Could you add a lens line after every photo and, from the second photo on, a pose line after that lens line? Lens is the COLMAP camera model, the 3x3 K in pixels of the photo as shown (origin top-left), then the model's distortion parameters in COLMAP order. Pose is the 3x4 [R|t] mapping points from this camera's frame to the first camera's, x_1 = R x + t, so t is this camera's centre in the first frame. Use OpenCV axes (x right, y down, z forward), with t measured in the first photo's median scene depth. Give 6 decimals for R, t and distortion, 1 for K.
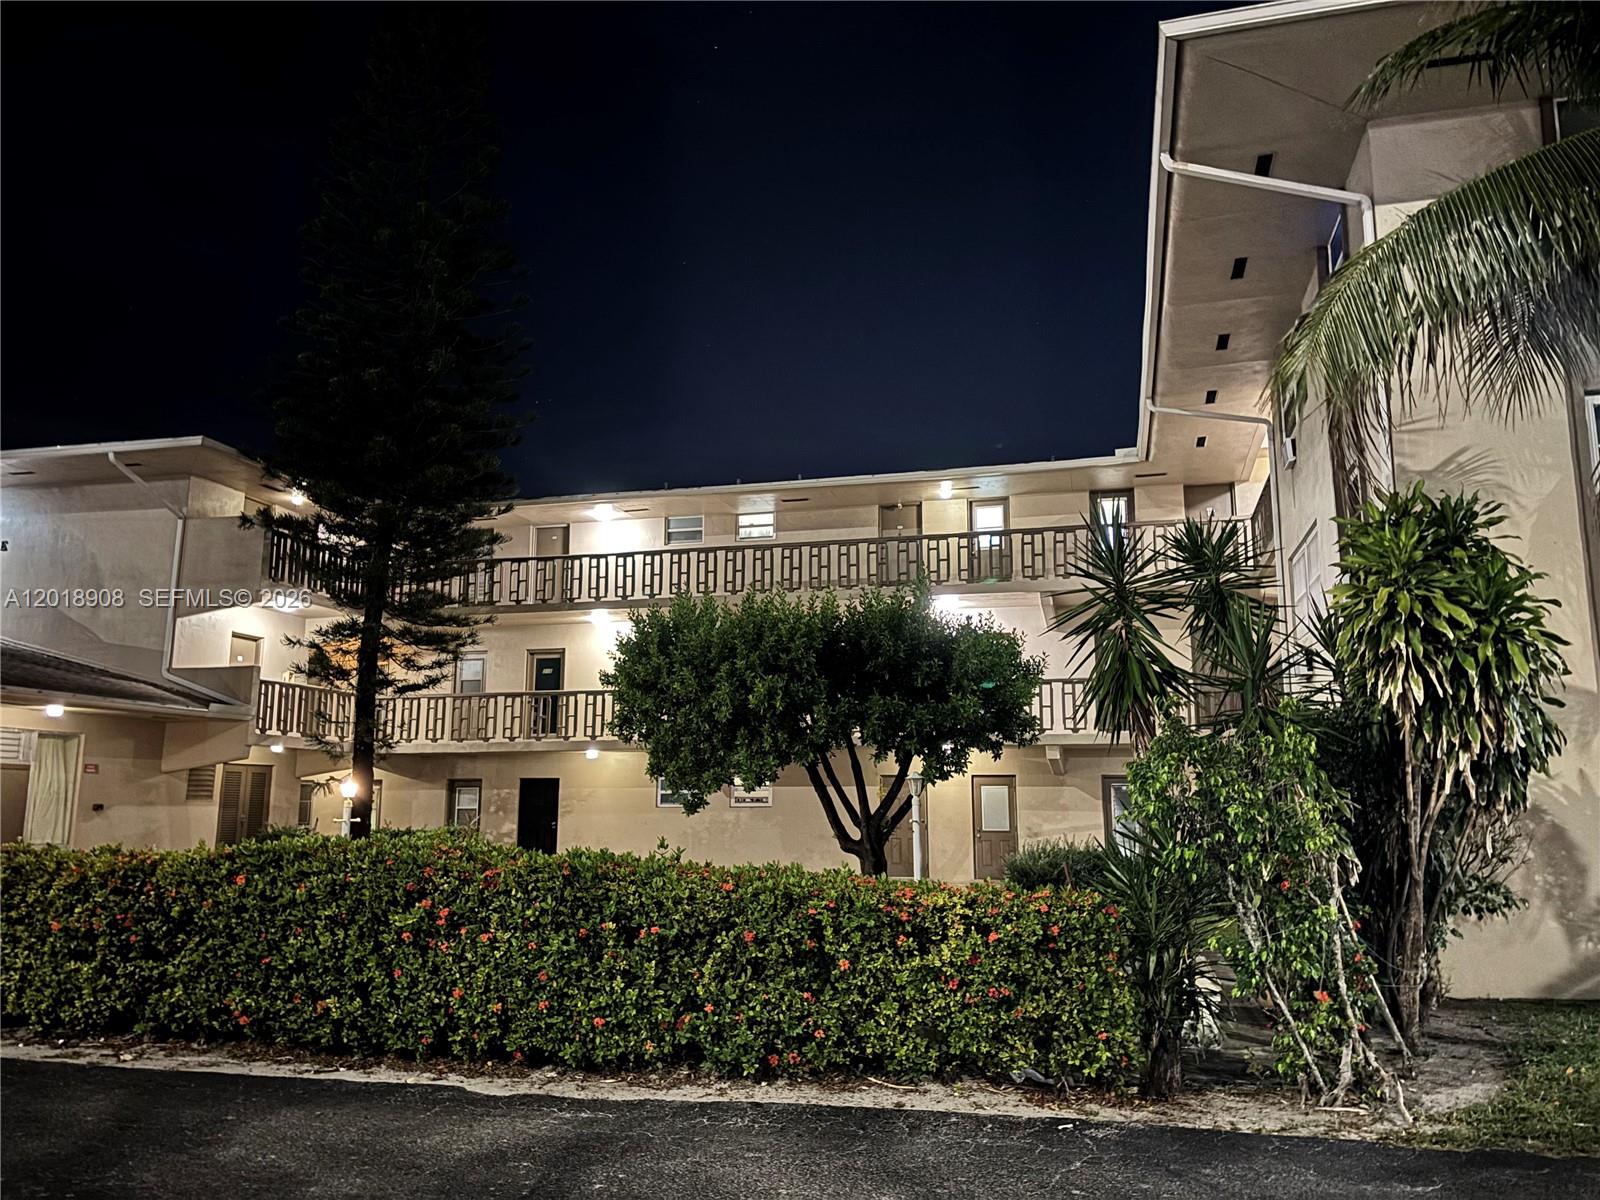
lens RADIAL K [[1200.3, 0, 795.0], [0, 1200.3, 608.1], [0, 0, 1]] dist [0.041122, -0.037608]
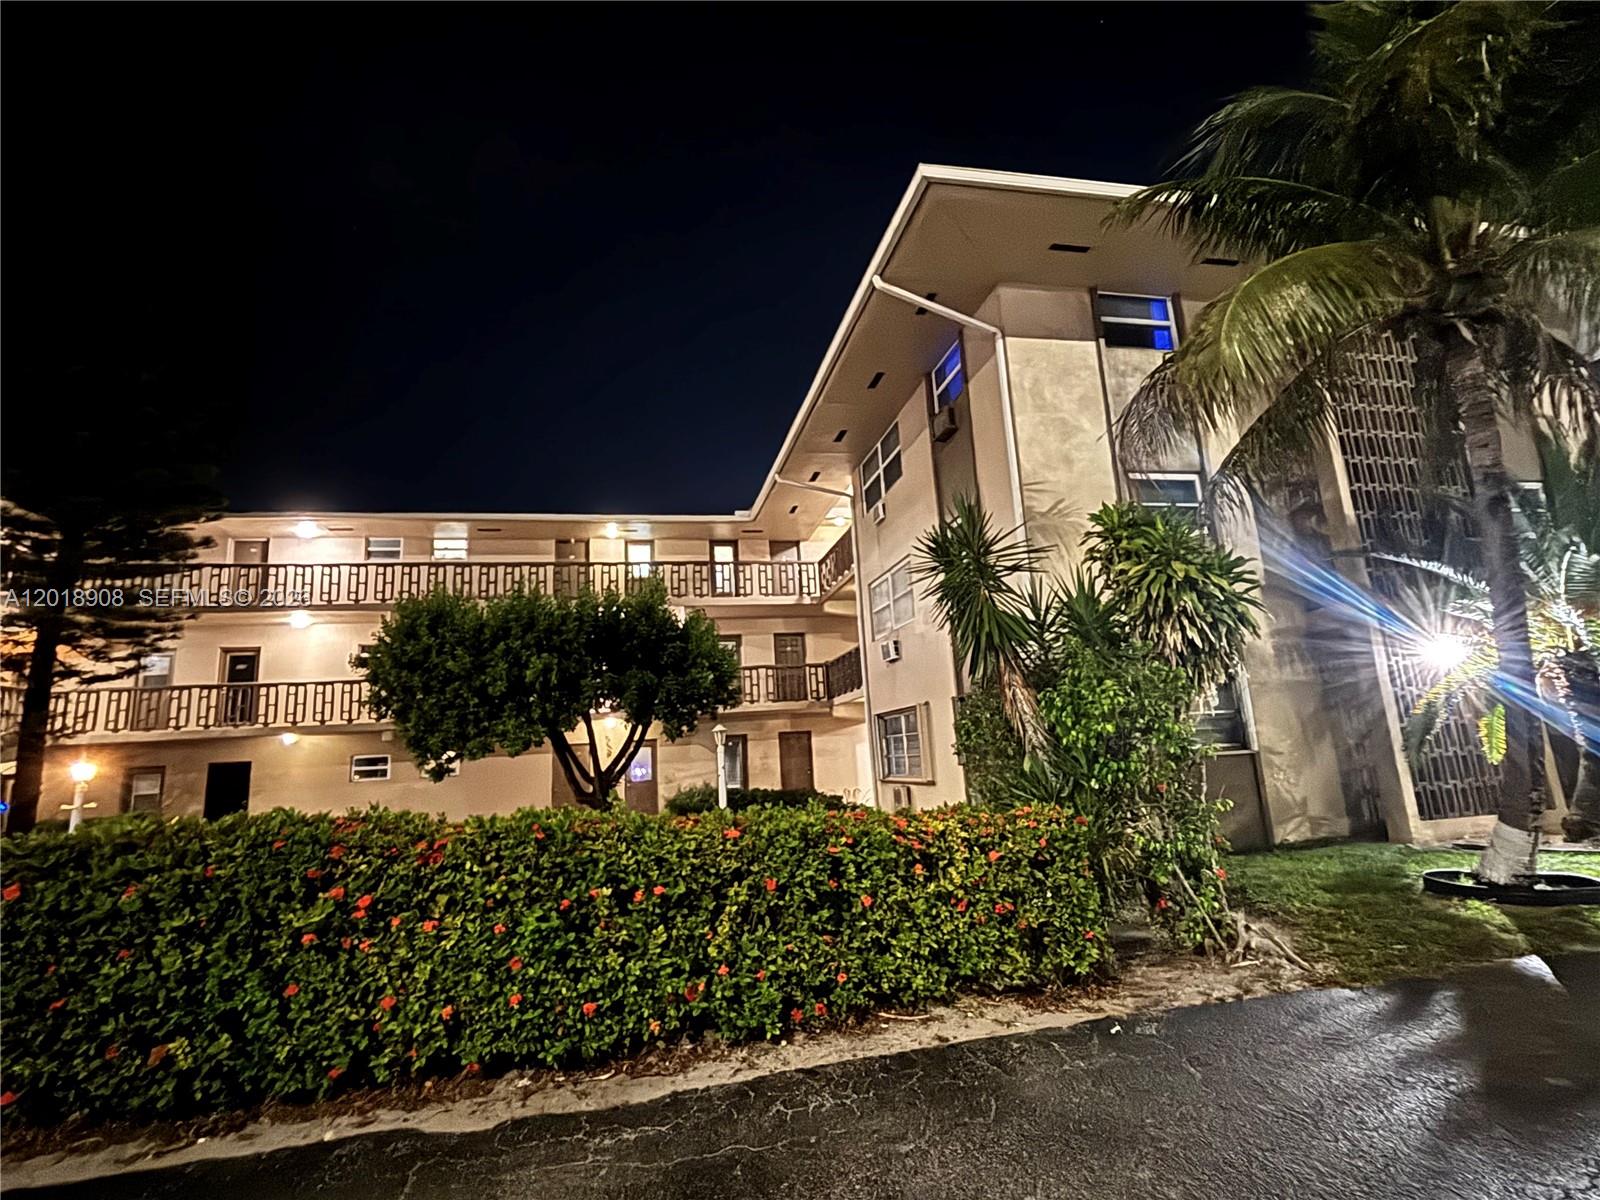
lens RADIAL K [[781.5, 0, 800.0], [0, 781.5, 600.0], [0, 0, 1]] dist [0.000584, 0.001569]
pose [[0.892595, 0.036657, 0.449366, -0.273096], [-0.015067, 0.998558, -0.051528, 0.076258], [-0.450607, 0.039223, 0.891860, 0.403625]]
